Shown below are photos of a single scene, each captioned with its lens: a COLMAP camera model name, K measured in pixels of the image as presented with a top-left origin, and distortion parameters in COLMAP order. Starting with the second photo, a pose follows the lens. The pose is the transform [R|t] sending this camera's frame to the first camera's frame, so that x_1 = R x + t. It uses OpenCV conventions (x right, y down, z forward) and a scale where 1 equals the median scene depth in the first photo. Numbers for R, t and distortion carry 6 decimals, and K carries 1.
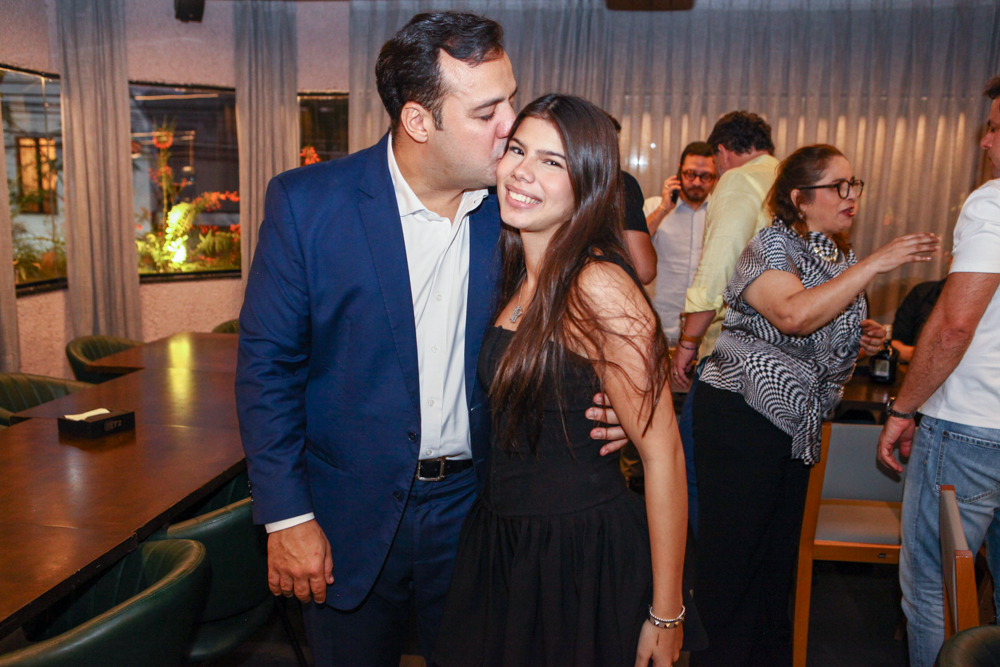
lens RADIAL K [[964.2, 0, 491.2], [0, 964.2, 313.9], [0, 0, 1]] dist [0.038732, 0.000000]
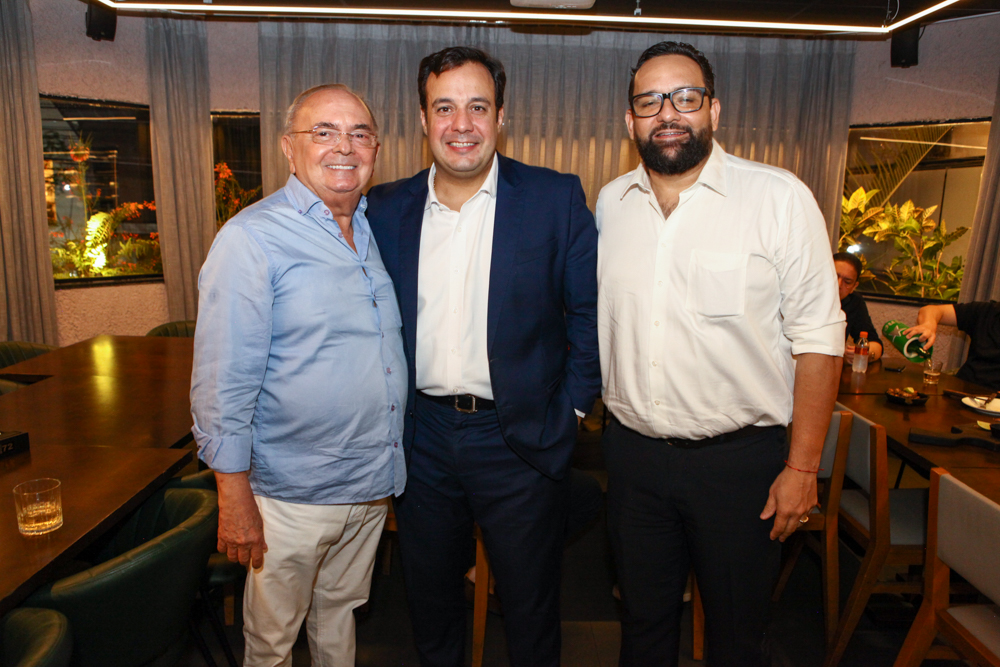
lens RADIAL K [[748.9, 0, 511.8], [0, 748.9, 332.0], [0, 0, 1]] dist [-0.046200, 0.037456]
pose [[0.984661, -0.022153, 0.173069, -0.016679], [0.015398, 0.999070, 0.040276, -0.008734], [-0.173800, -0.036993, 0.984086, 0.116609]]
